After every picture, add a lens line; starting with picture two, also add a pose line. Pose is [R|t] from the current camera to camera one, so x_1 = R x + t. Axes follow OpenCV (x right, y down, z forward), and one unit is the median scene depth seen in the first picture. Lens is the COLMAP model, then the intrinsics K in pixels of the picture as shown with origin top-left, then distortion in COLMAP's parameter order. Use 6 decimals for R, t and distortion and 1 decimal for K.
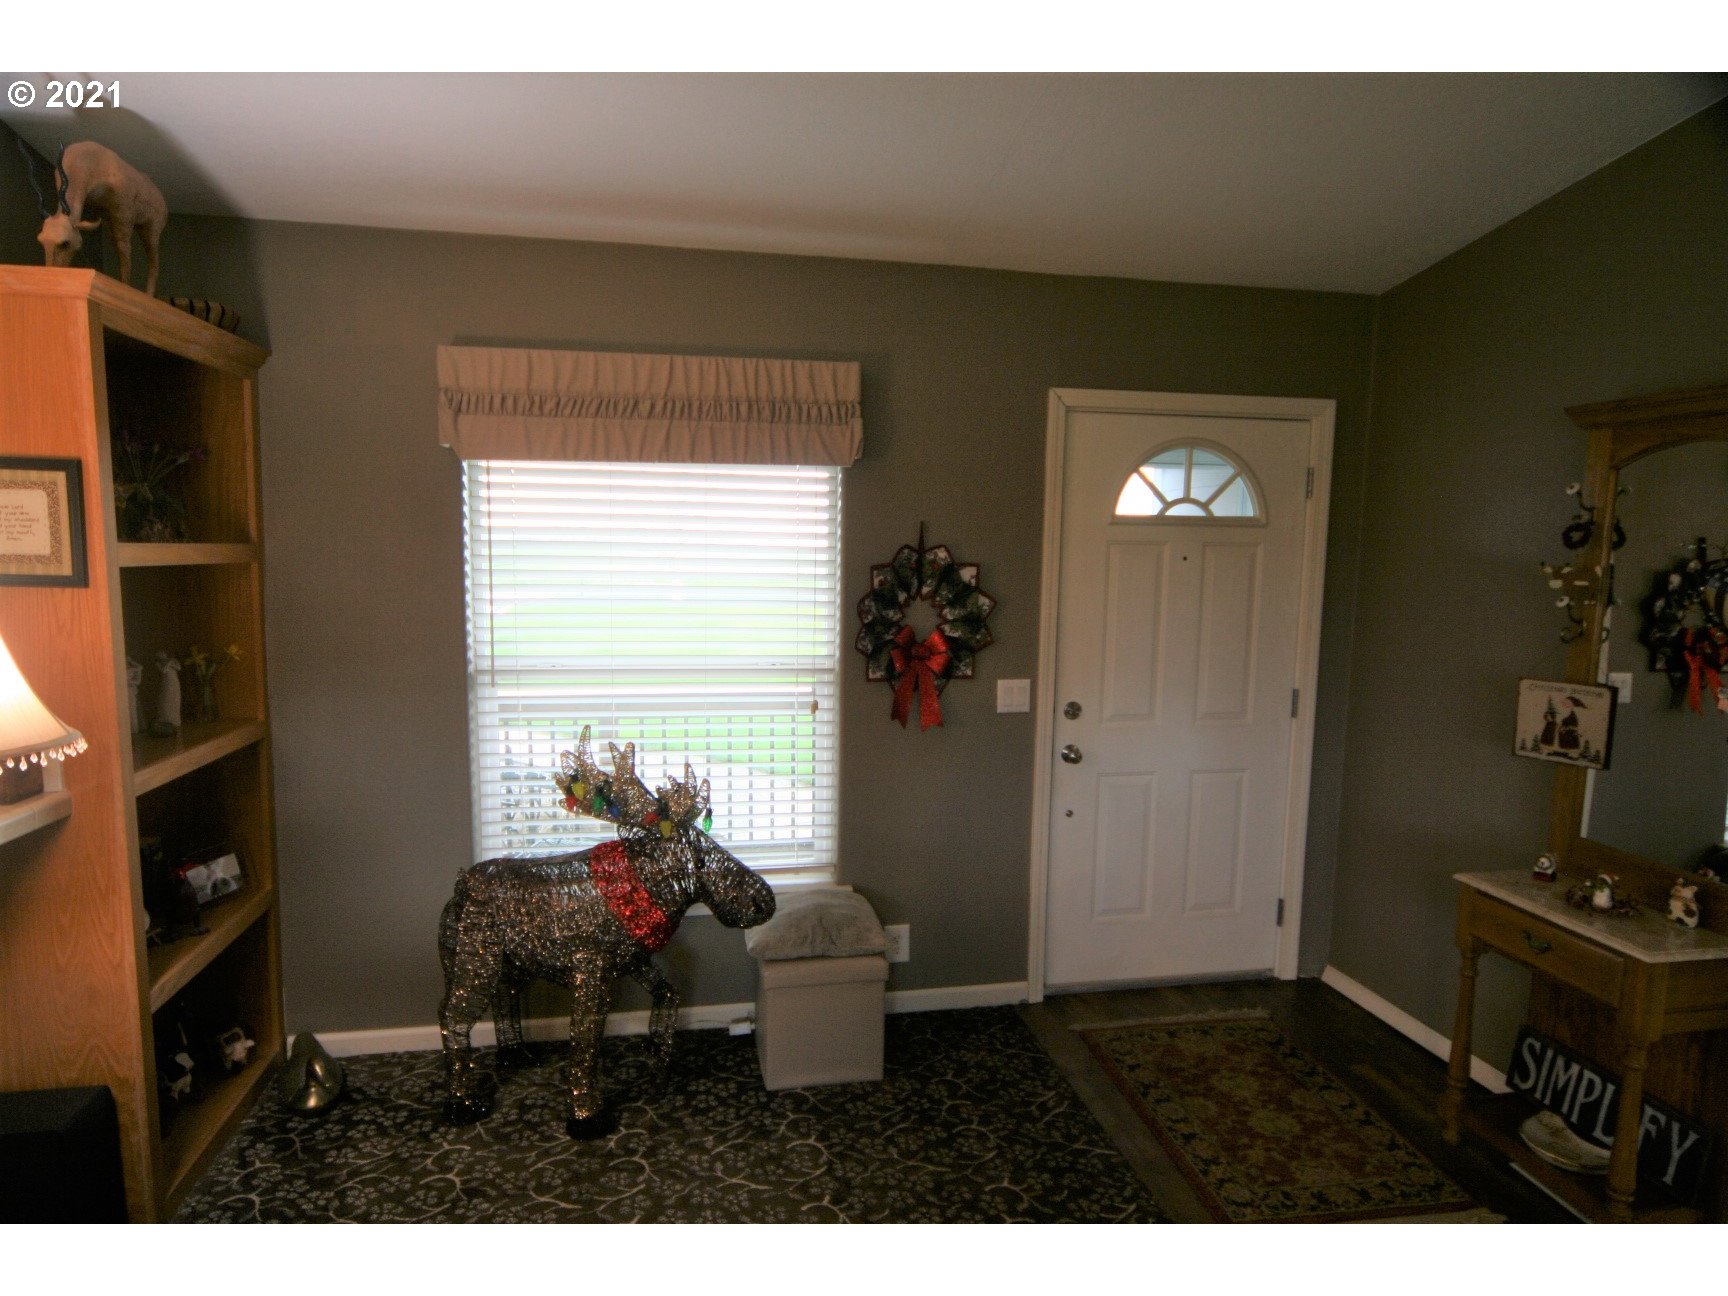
lens RADIAL K [[982.0, 0, 840.8], [0, 982.0, 664.1], [0, 0, 1]] dist [-0.015055, 0.004939]
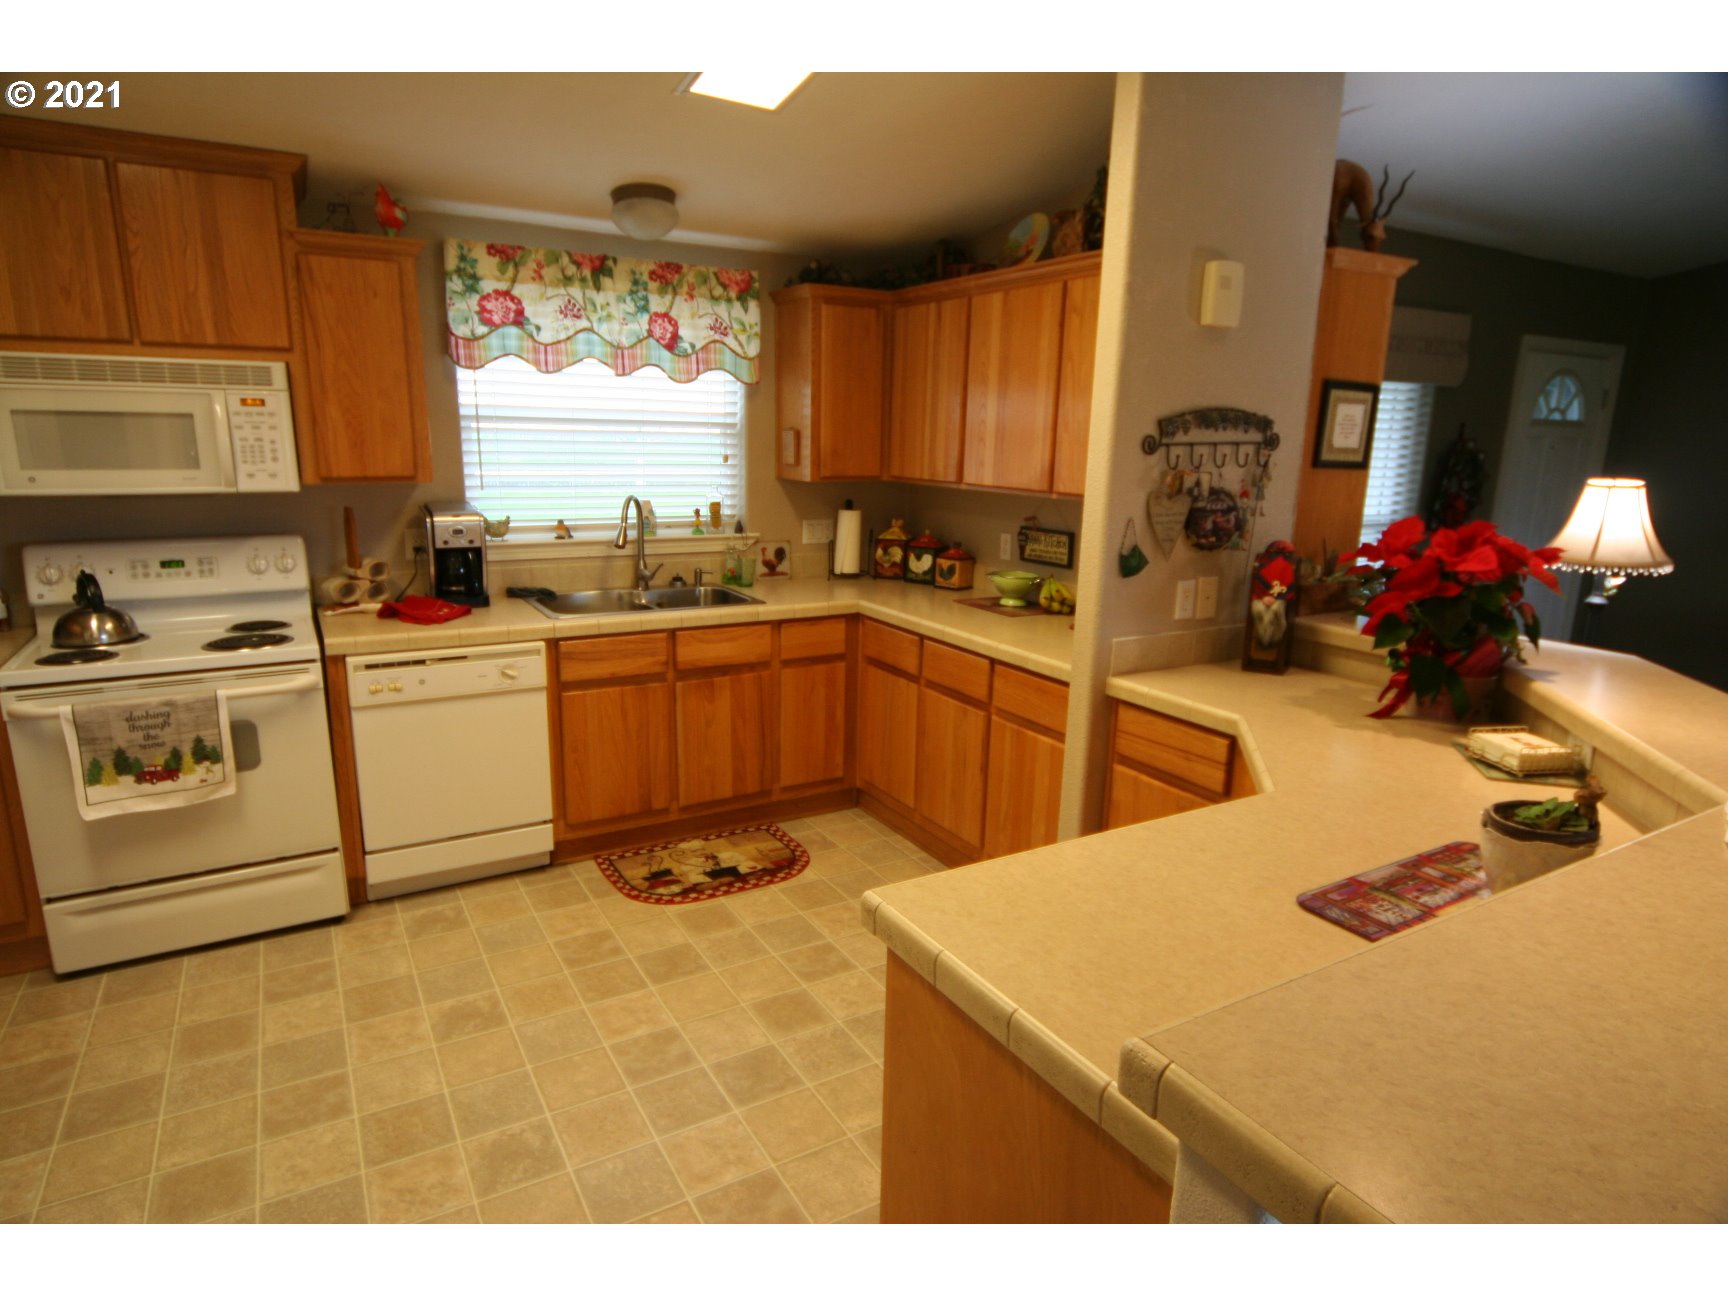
lens RADIAL K [[982.0, 0, 865.3], [0, 982.0, 659.4], [0, 0, 1]] dist [-0.015055, 0.004939]
pose [[0.942435, -0.069633, 0.327060, -1.303096], [0.030414, 0.991874, 0.123538, 0.002940], [-0.333005, -0.106479, 0.936894, -0.141149]]
